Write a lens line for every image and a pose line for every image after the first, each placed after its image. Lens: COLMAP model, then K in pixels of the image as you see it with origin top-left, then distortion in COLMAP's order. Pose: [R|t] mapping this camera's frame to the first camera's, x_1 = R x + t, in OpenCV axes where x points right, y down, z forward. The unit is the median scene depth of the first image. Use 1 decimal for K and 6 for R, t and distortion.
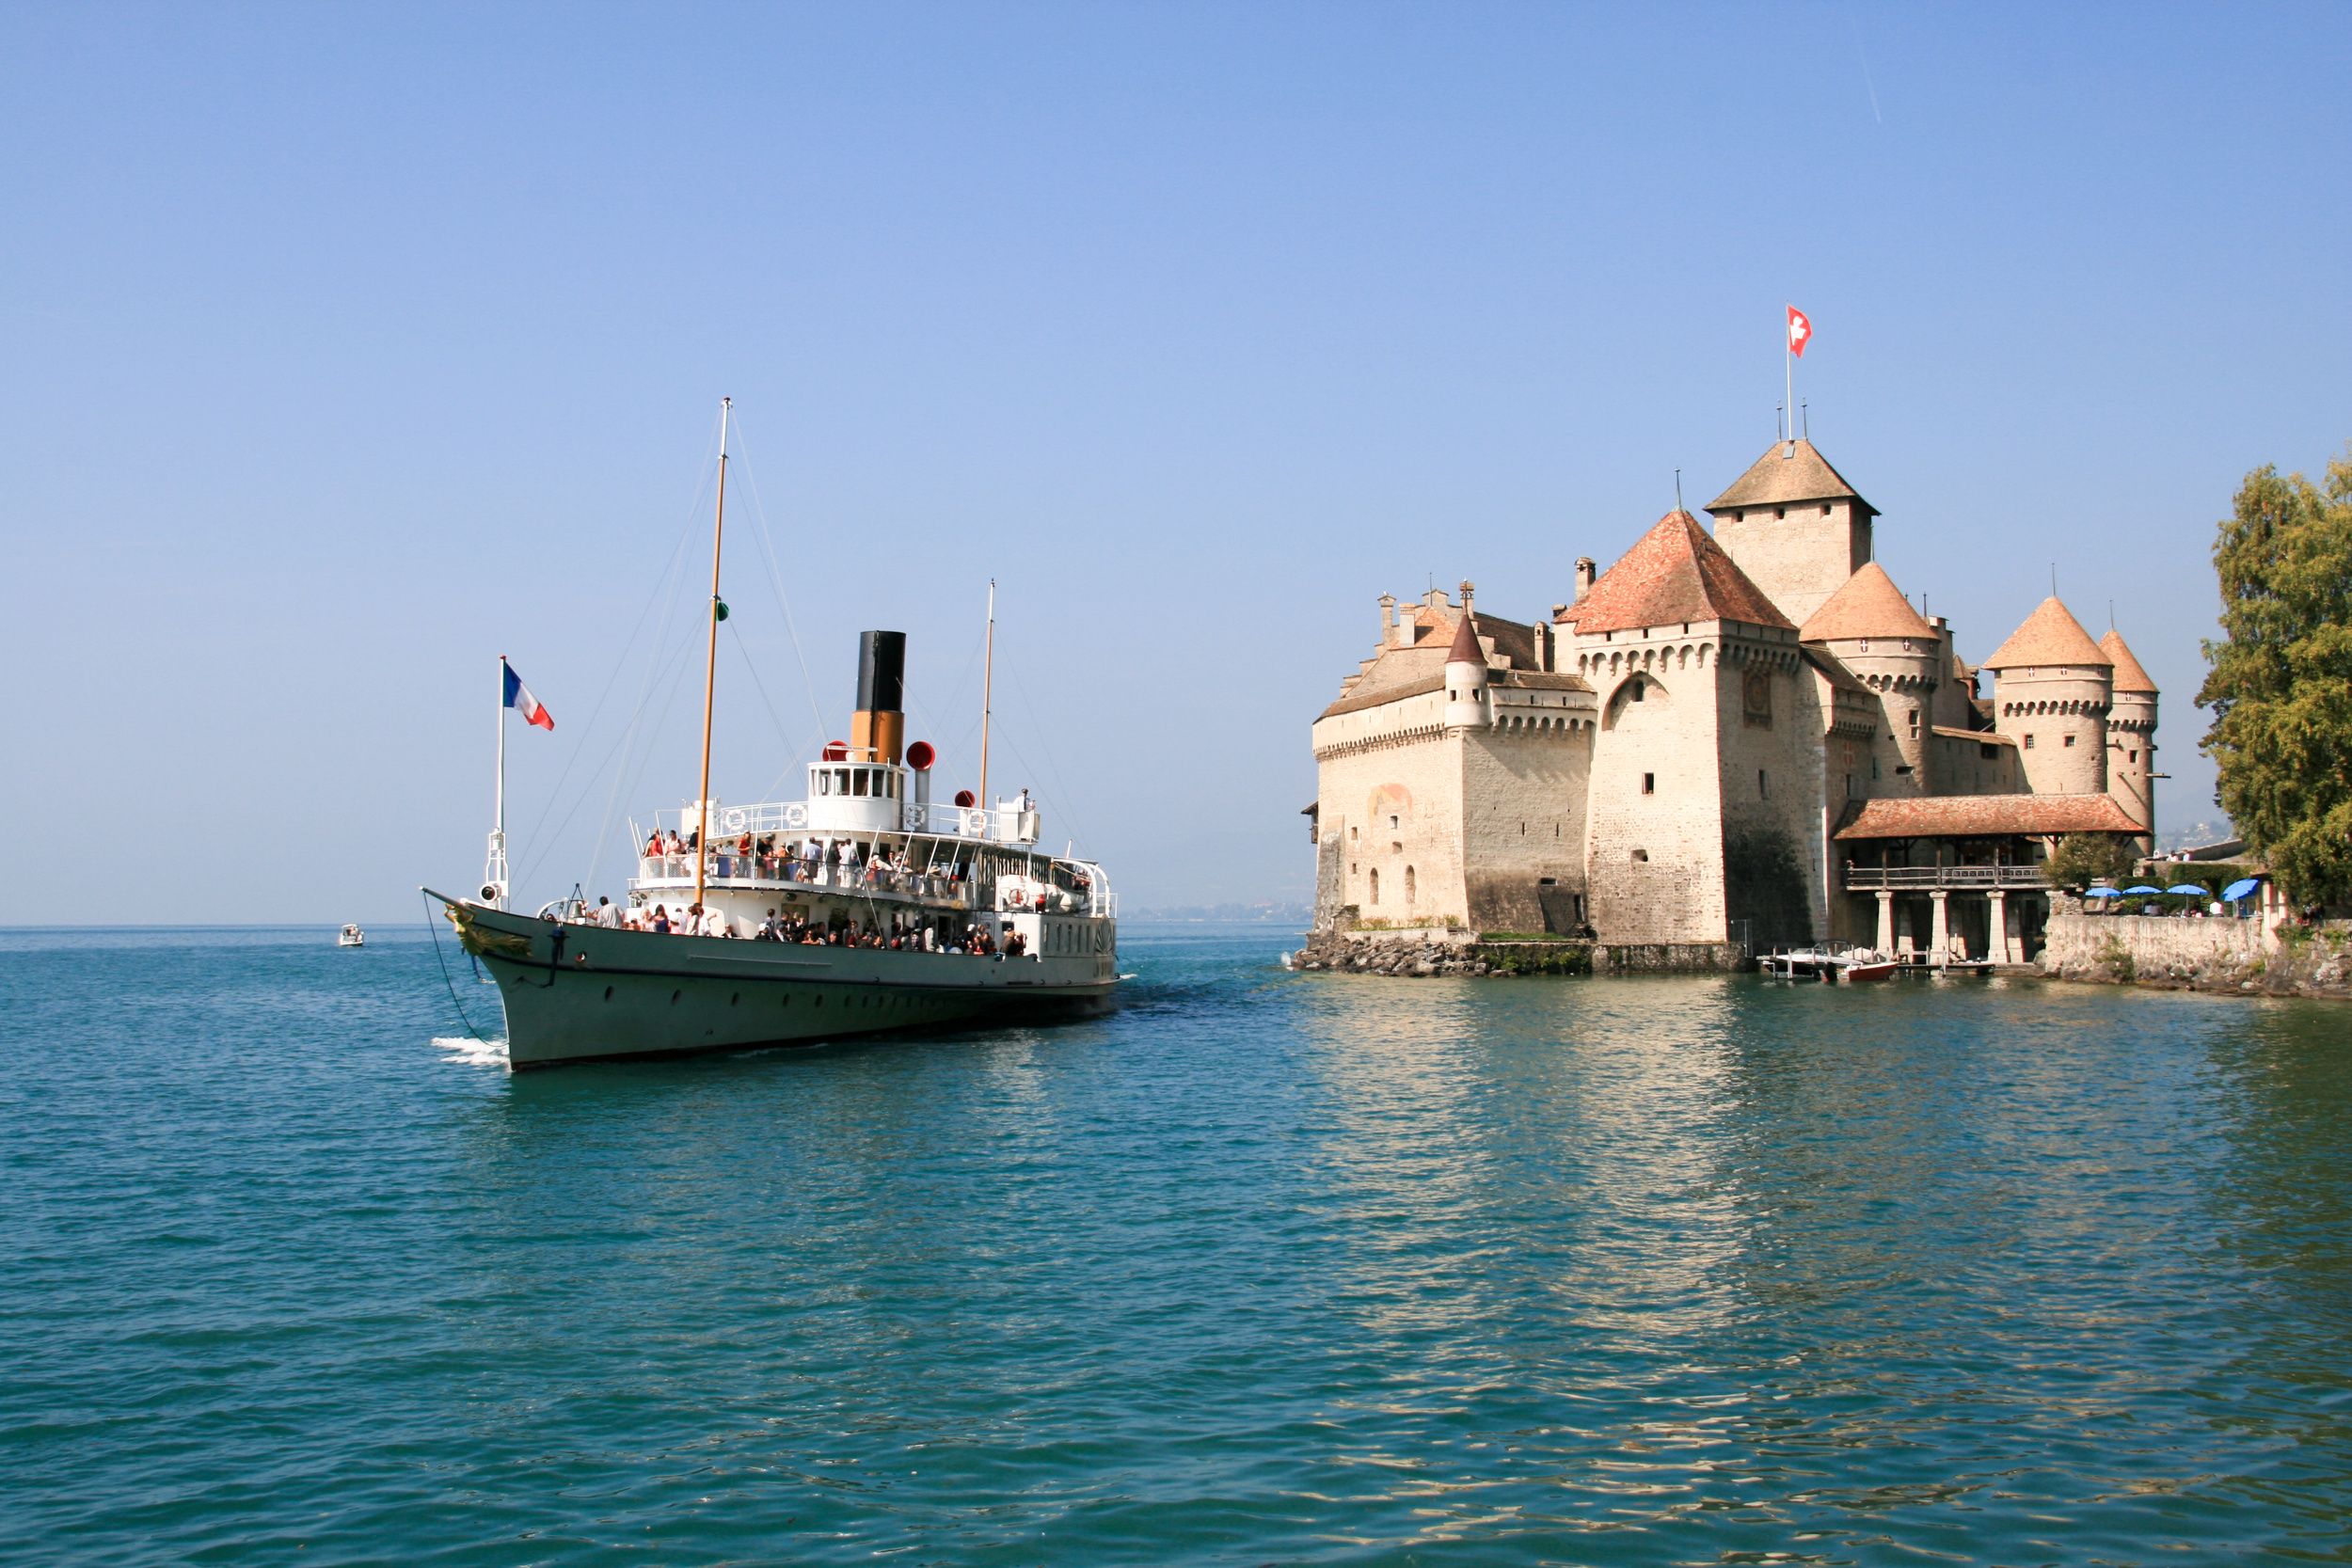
lens RADIAL K [[2473.3, 0, 1176.0], [0, 2473.3, 784.0], [0, 0, 1]] dist [-0.063037, 0.021936]
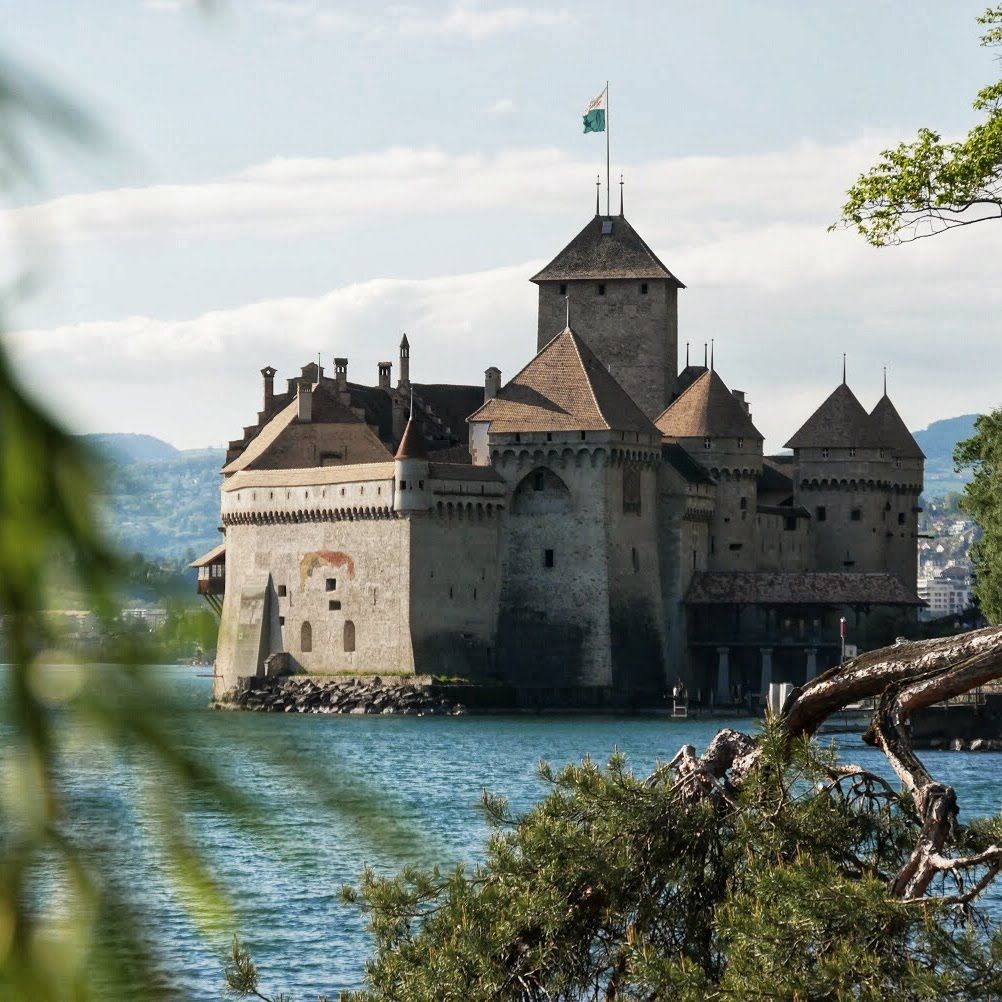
lens RADIAL K [[4119.8, 0, 501.0], [0, 4119.8, 501.0], [0, 0, 1]] dist [-0.181305, -2.828208]
pose [[0.958106, 0.021173, 0.285630, -0.418278], [-0.025647, 0.999600, 0.011933, -0.052276], [-0.285263, -0.018759, 0.958266, -0.965429]]
